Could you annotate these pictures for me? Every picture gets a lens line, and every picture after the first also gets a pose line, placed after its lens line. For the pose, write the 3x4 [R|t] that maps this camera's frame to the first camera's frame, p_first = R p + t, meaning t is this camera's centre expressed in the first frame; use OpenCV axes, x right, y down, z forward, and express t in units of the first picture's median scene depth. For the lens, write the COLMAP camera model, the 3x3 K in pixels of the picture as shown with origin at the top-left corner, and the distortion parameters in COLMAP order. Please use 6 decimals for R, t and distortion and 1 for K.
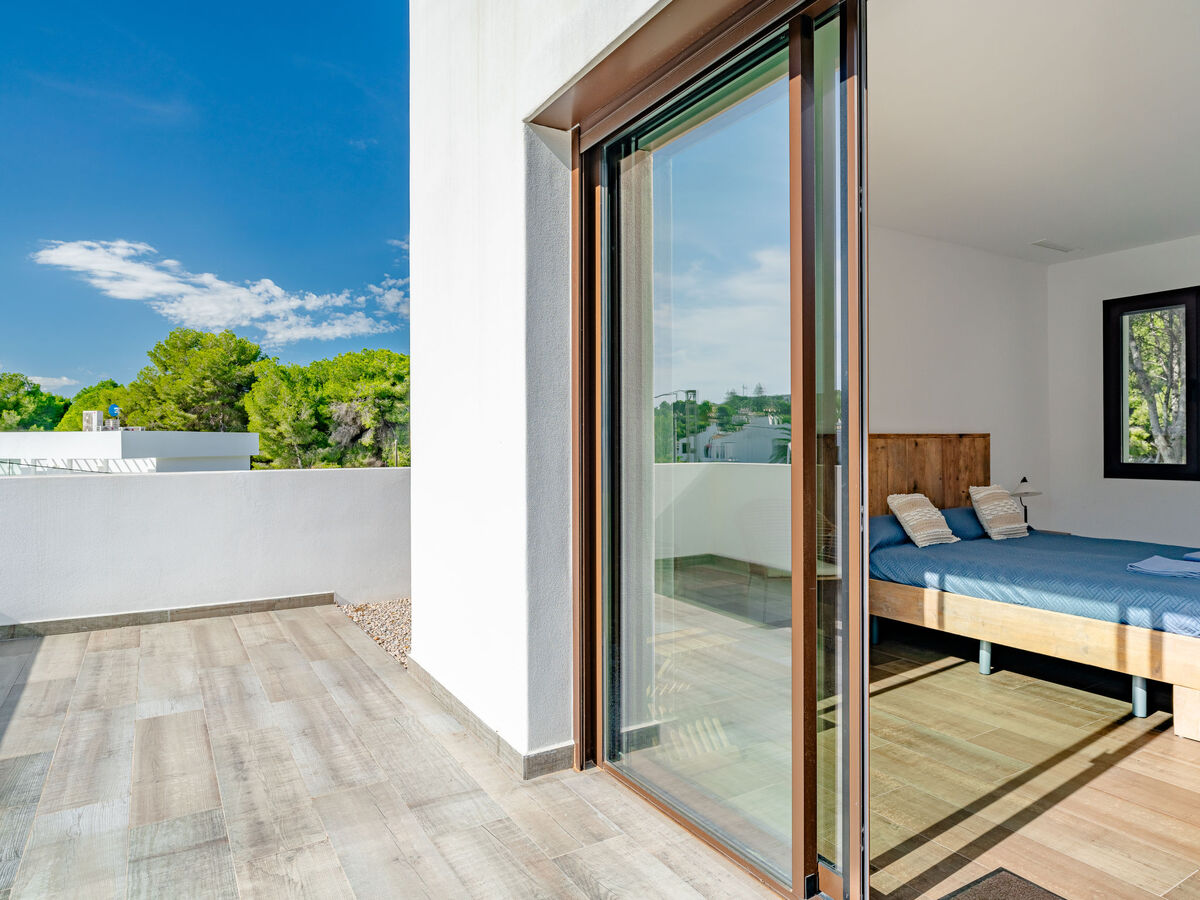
lens RADIAL K [[736.0, 0, 625.5], [0, 736.0, 438.4], [0, 0, 1]] dist [-0.008154, 0.009908]
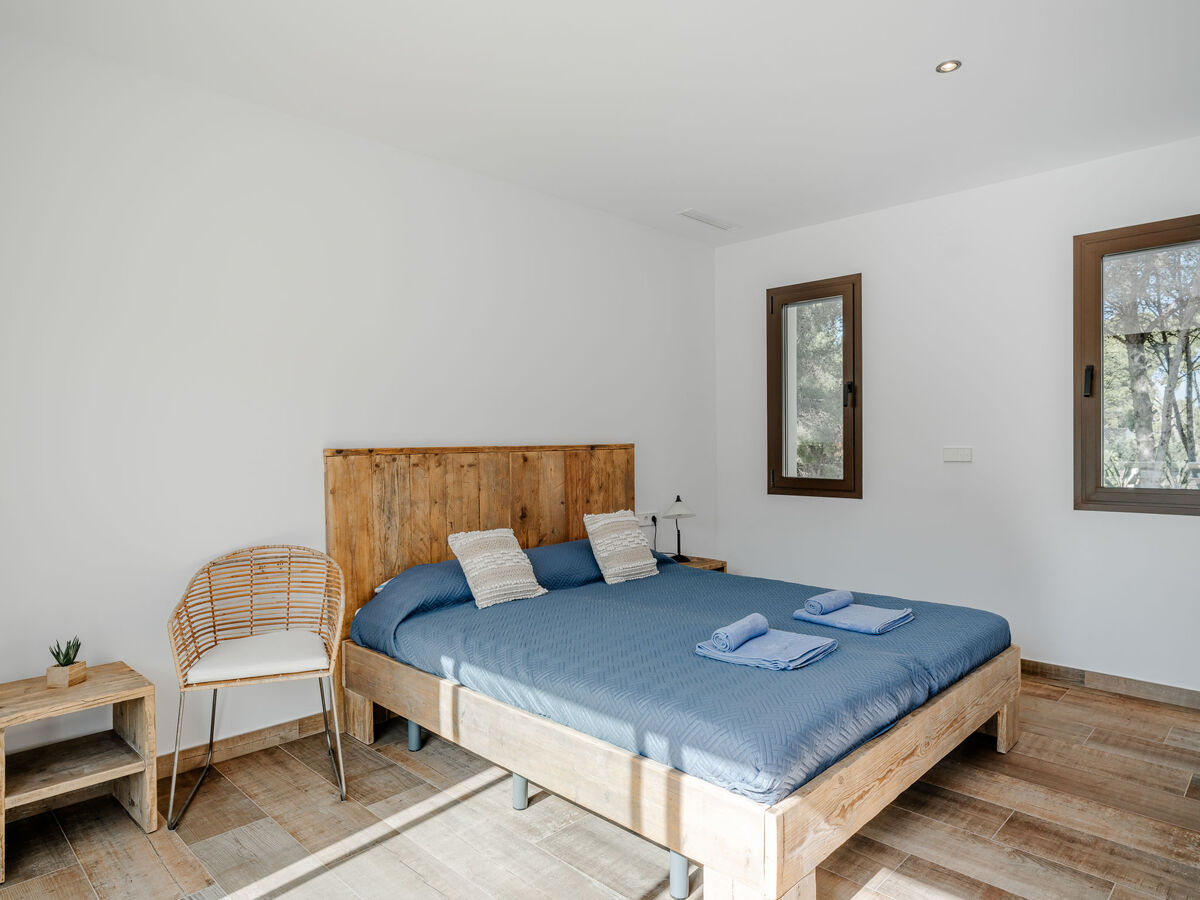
lens RADIAL K [[736.0, 0, 607.5], [0, 736.0, 447.7], [0, 0, 1]] dist [-0.008154, 0.009908]
pose [[0.971329, -0.002146, 0.237728, 0.307879], [-0.001909, 0.999857, 0.016826, -0.018827], [-0.237730, -0.016797, 0.971186, 0.237429]]
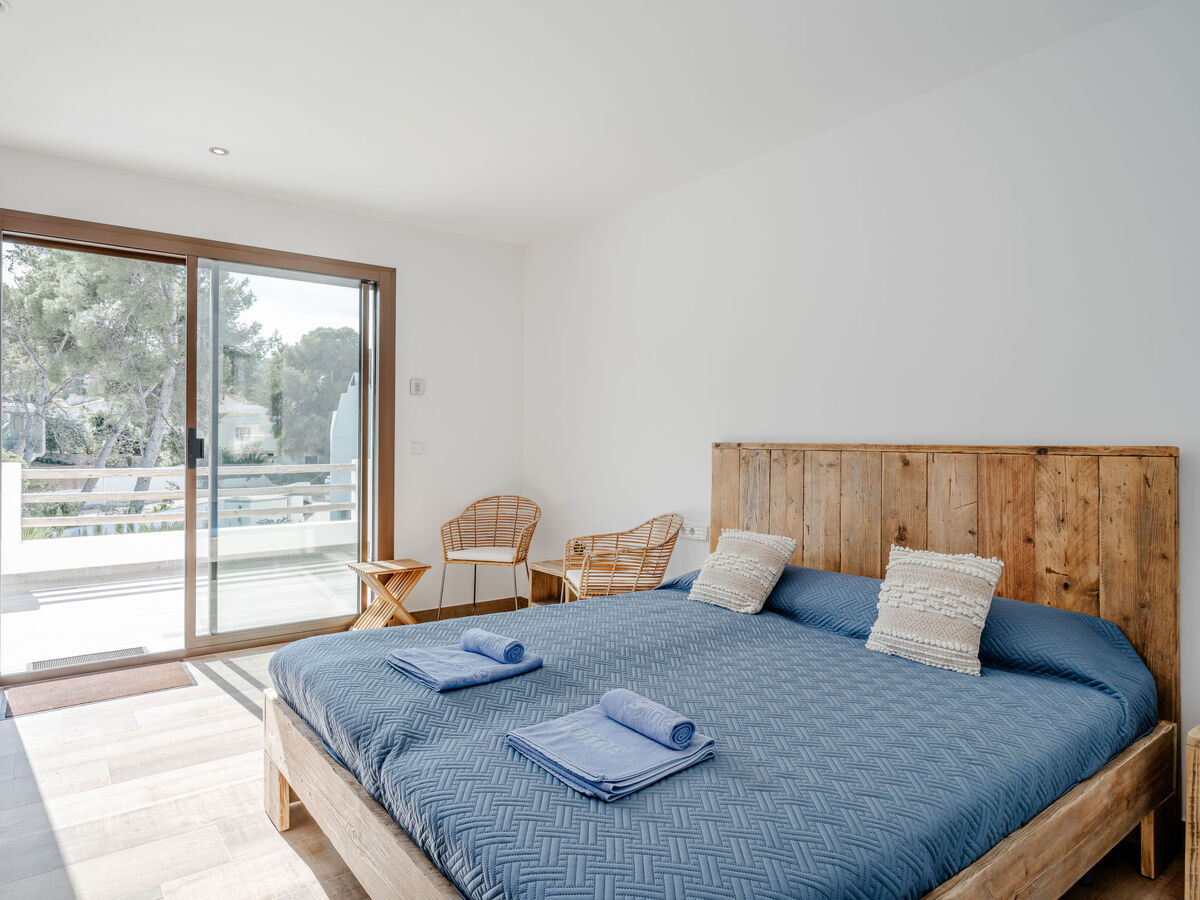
lens RADIAL K [[736.0, 0, 607.9], [0, 736.0, 450.7], [0, 0, 1]] dist [-0.008154, 0.009908]
pose [[0.109349, 0.025050, -0.993688, 0.981128], [-0.001827, 0.999686, 0.025000, -0.016743], [0.994002, -0.000918, 0.109360, 0.734274]]
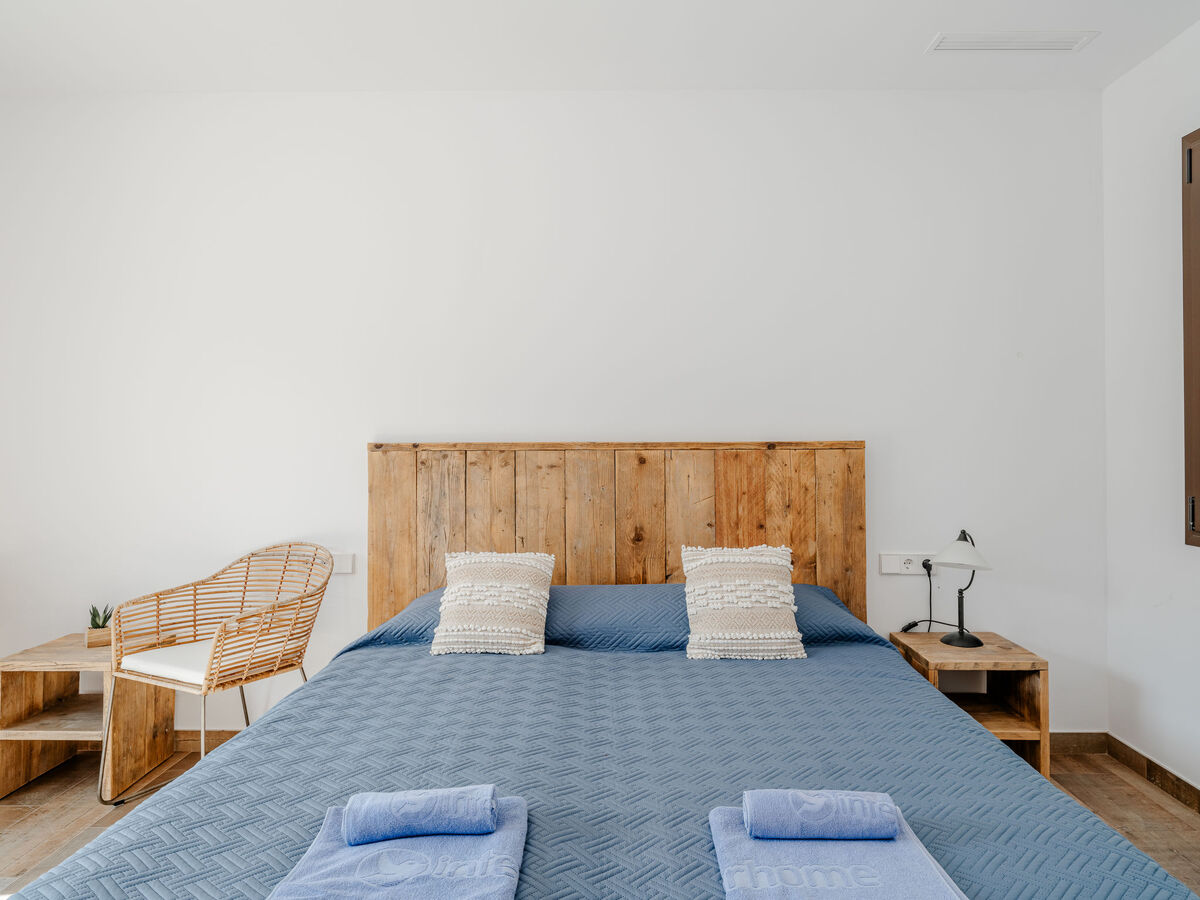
lens RADIAL K [[736.0, 0, 604.8], [0, 736.0, 441.9], [0, 0, 1]] dist [-0.008154, 0.009908]
pose [[0.844683, 0.005864, -0.535234, 0.700936], [-0.000624, 0.999950, 0.009971, -0.013253], [0.535266, -0.008088, 0.844645, 0.530319]]
